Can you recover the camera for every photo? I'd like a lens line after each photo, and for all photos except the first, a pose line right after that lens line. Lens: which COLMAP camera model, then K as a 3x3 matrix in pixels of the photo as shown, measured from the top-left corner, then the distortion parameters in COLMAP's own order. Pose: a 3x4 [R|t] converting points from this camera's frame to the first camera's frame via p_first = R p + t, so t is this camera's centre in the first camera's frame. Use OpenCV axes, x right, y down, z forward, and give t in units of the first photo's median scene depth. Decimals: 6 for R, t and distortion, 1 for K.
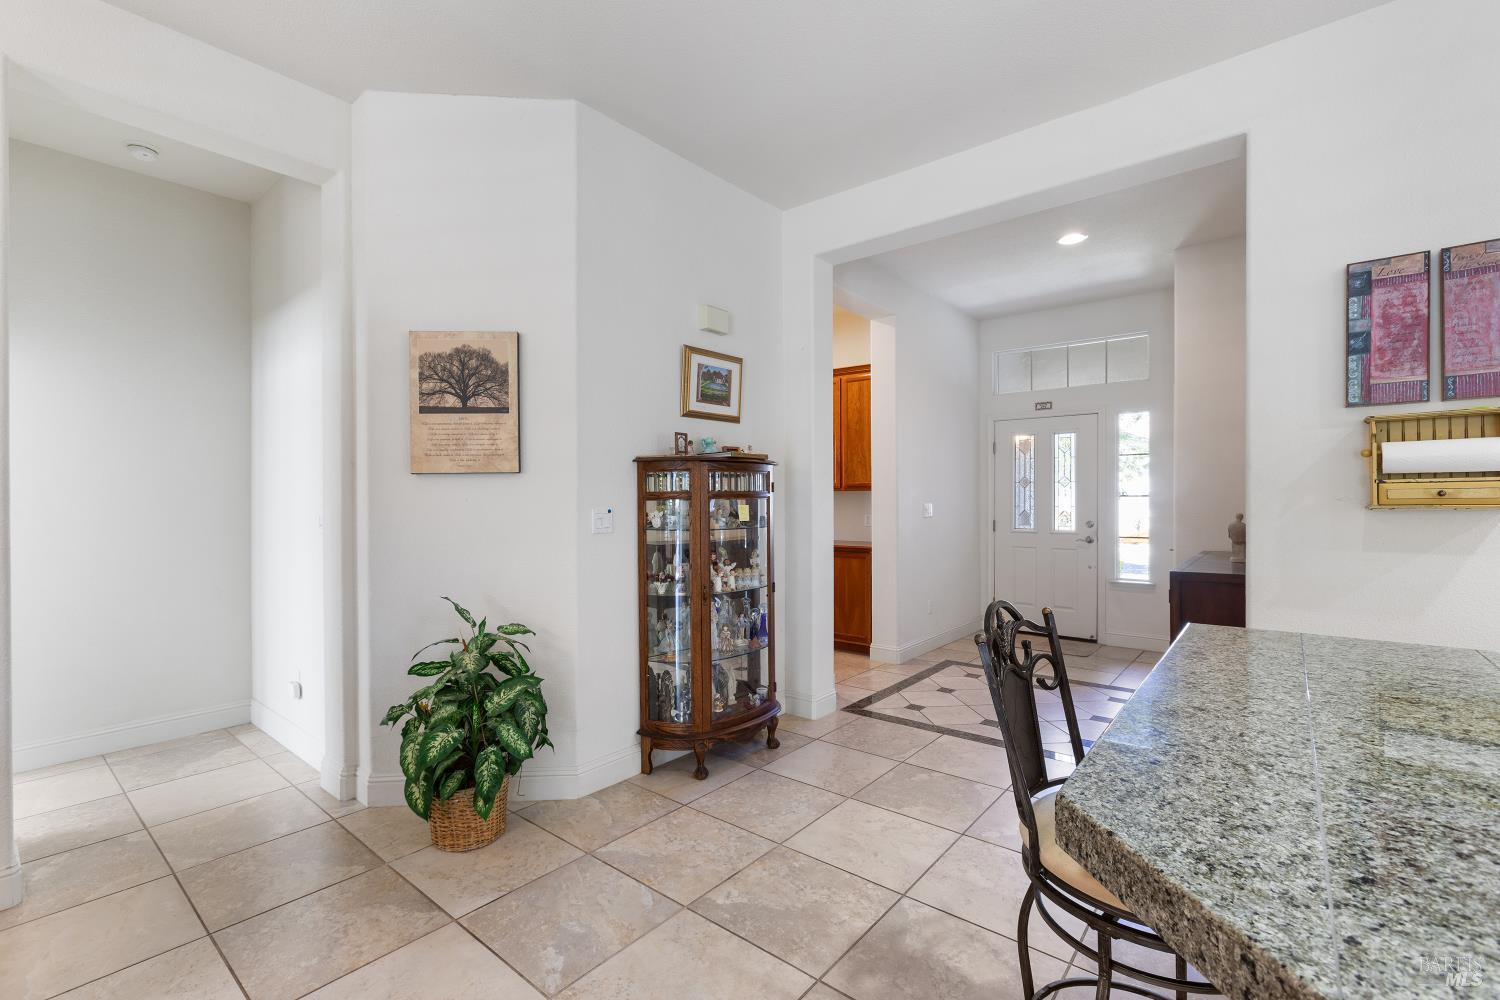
lens RADIAL K [[669.5, 0, 744.7], [0, 669.5, 502.5], [0, 0, 1]] dist [-0.008014, 0.008560]
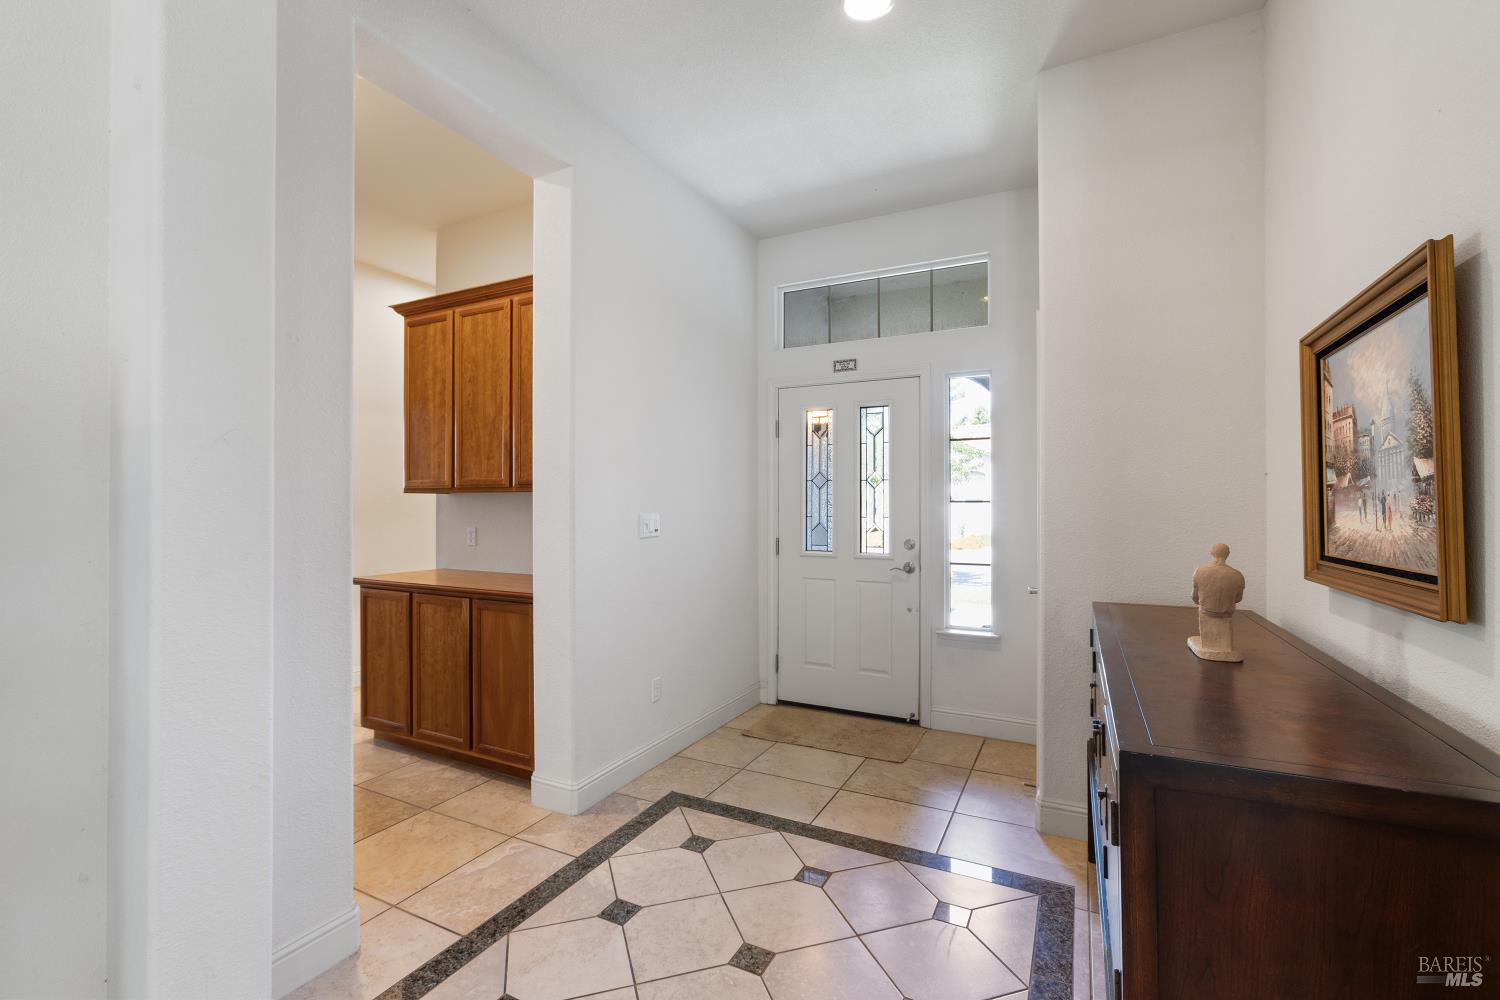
lens RADIAL K [[667.6, 0, 732.5], [0, 667.6, 497.3], [0, 0, 1]] dist [-0.000880, 0.000384]
pose [[0.980077, 0.003192, 0.198592, 0.370167], [-0.000638, 0.999916, -0.012924, -0.009180], [-0.198616, 0.012539, 0.979997, 0.671931]]
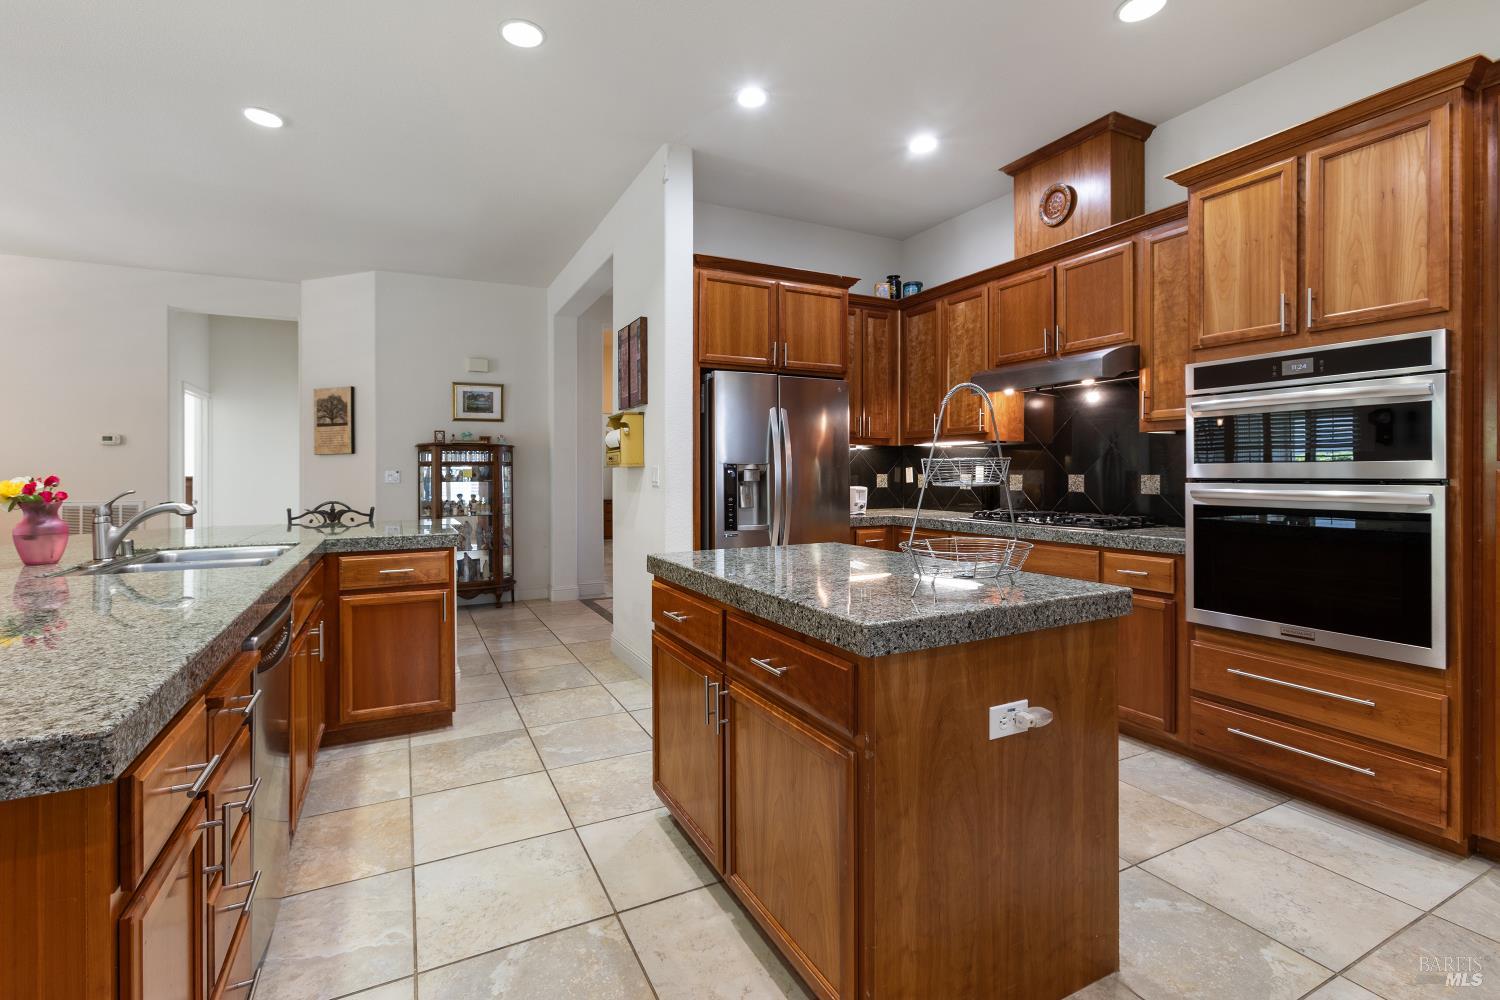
lens RADIAL K [[672.7, 0, 735.3], [0, 672.7, 472.4], [0, 0, 1]] dist [-0.002753, 0.000717]
pose [[0.913288, -0.002401, -0.407308, 1.327412], [0.000708, 0.999990, -0.004307, 0.020362], [0.407315, 0.003645, 0.913281, -0.356200]]
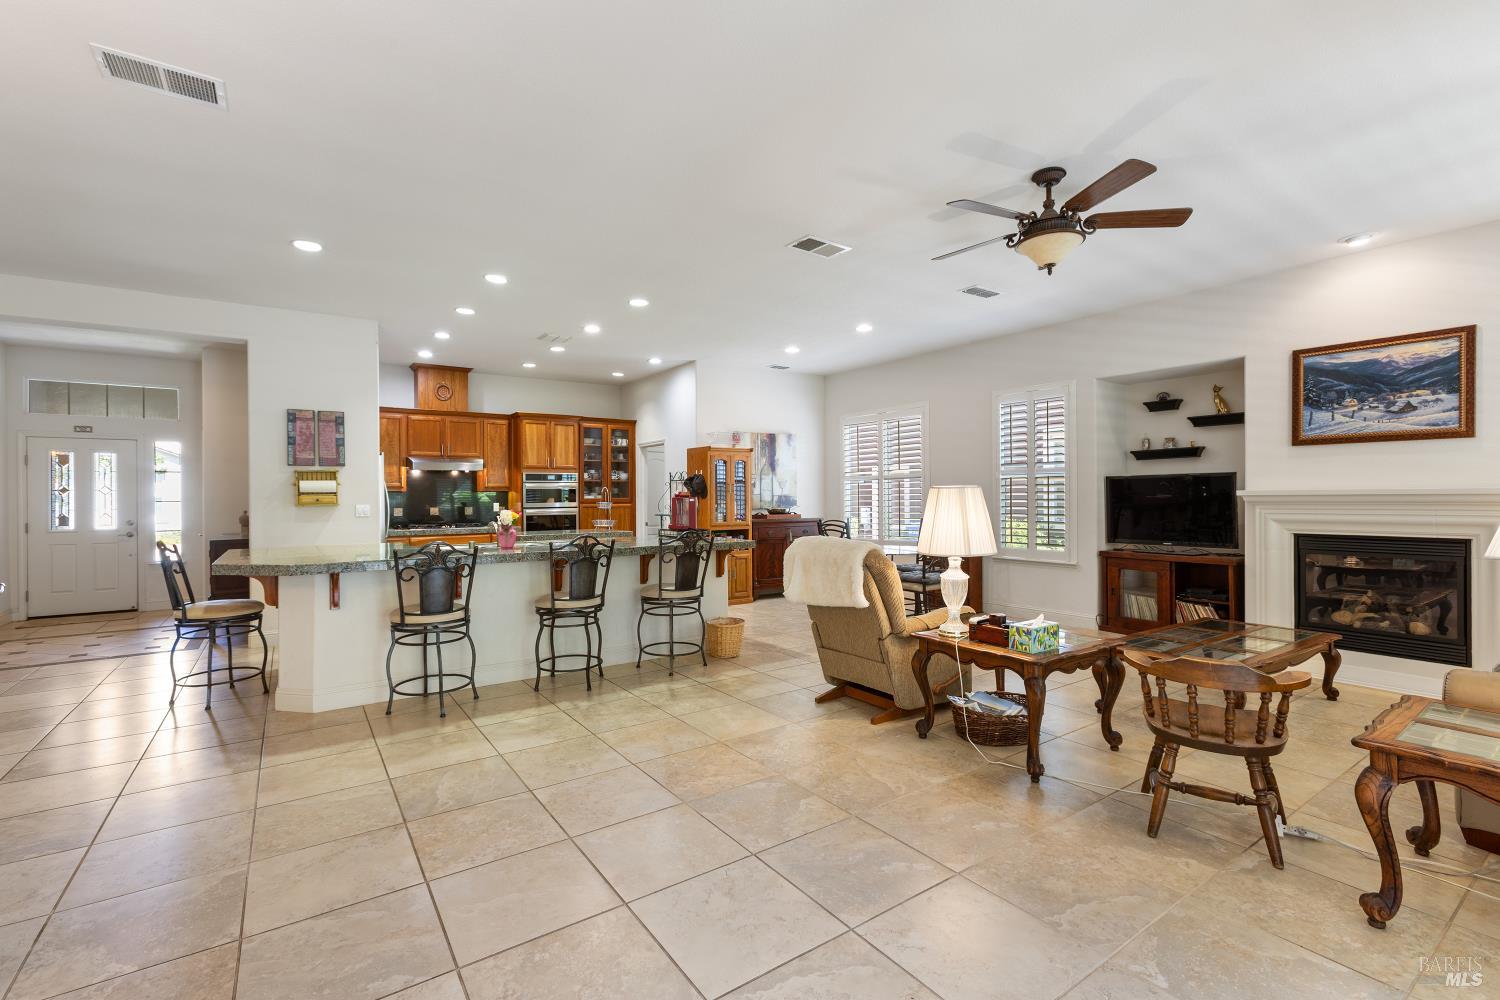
lens RADIAL K [[660.8, 0, 739.4], [0, 660.8, 497.9], [0, 0, 1]] dist [-0.021601, 0.013965]
pose [[0.277518, -0.000872, 0.960720, -0.687632], [0.013668, 0.999902, -0.003041, 0.006105], [-0.960623, 0.013975, 0.277502, -0.903884]]
